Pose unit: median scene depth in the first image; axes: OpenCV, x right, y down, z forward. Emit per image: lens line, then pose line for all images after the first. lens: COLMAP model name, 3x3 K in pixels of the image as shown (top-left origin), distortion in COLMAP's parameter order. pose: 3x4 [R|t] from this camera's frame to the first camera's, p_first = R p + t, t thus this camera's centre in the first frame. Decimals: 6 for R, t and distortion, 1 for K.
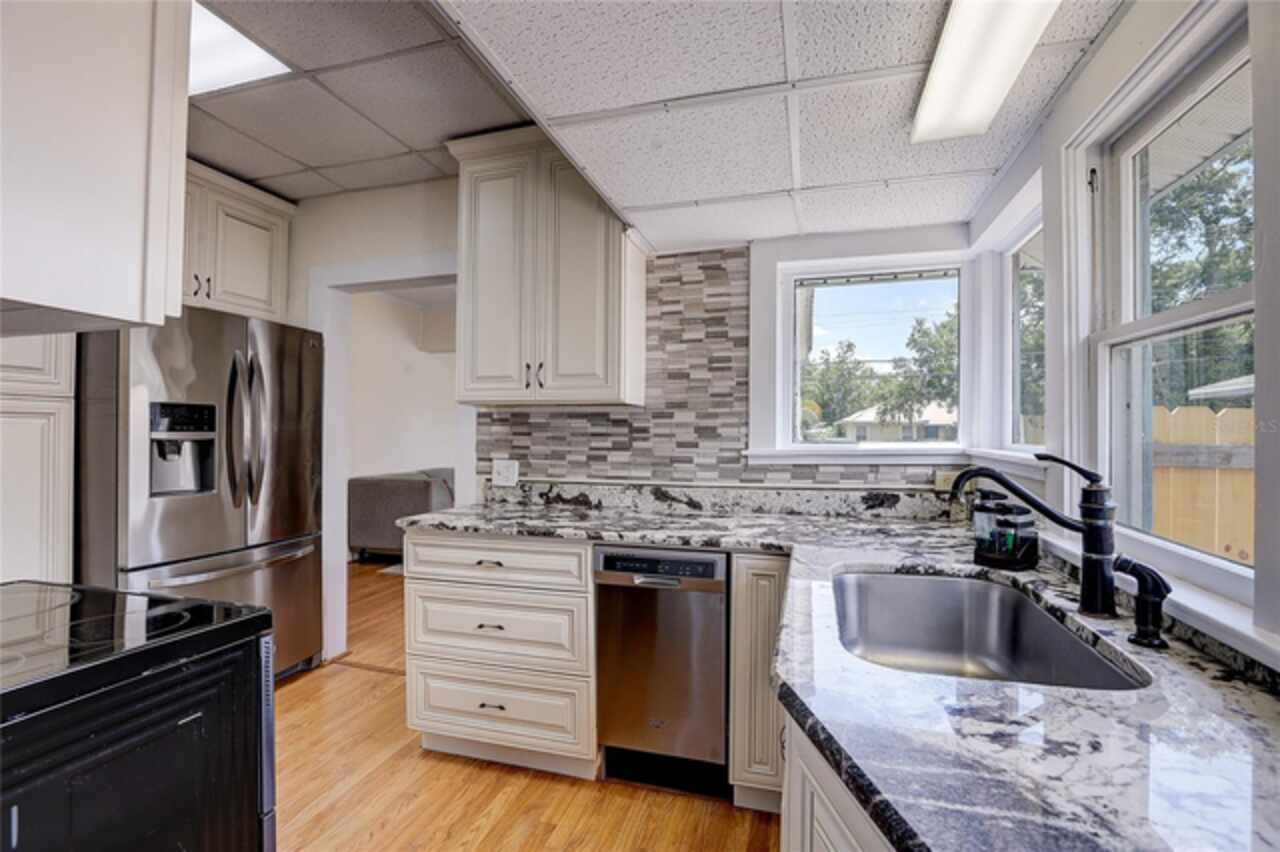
lens RADIAL K [[579.7, 0, 640.4], [0, 579.7, 432.8], [0, 0, 1]] dist [-0.045384, 0.012995]
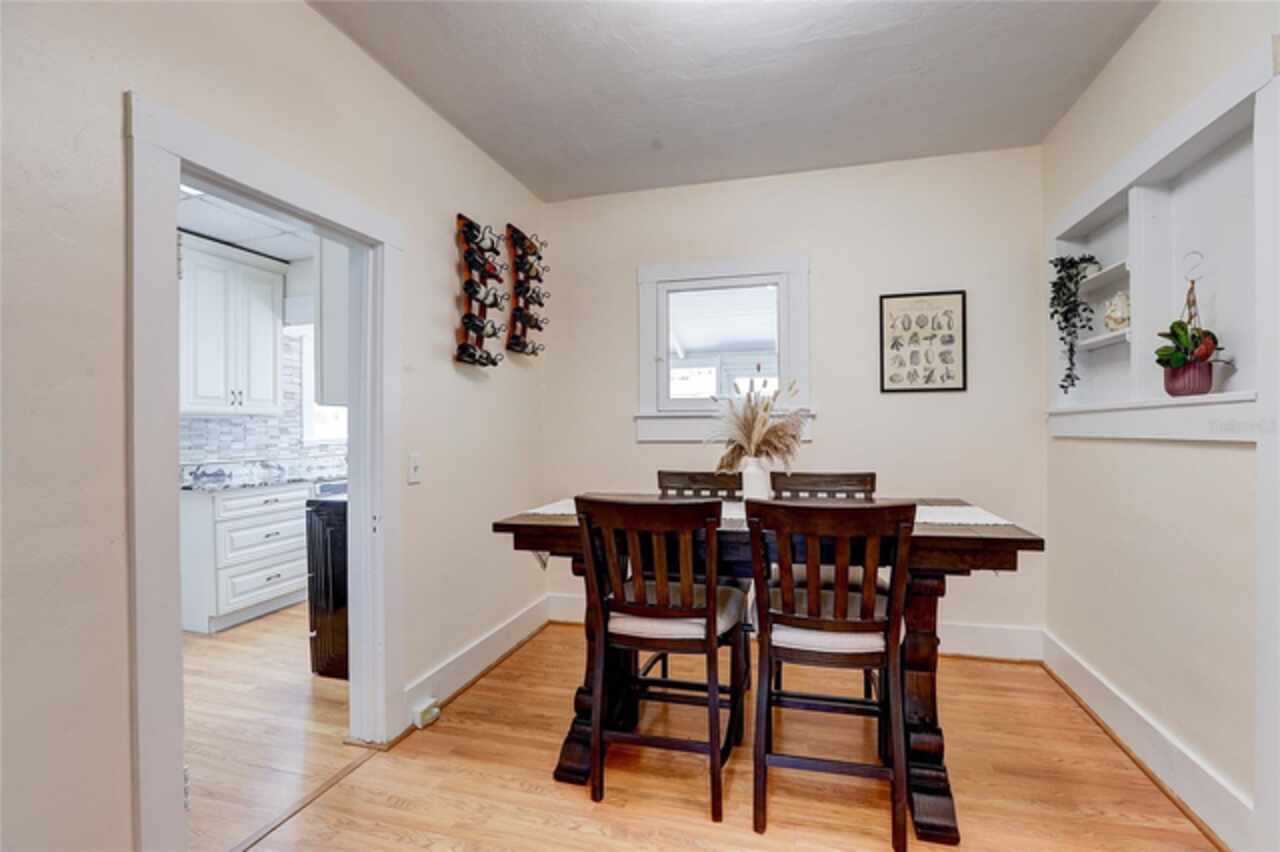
lens RADIAL K [[579.7, 0, 639.5], [0, 579.7, 426.0], [0, 0, 1]] dist [-0.045384, 0.012995]
pose [[-0.009241, -0.003629, 0.999951, -1.776136], [-0.000223, 0.999993, 0.003627, -0.022604], [-0.999957, -0.000189, -0.009242, -0.155619]]
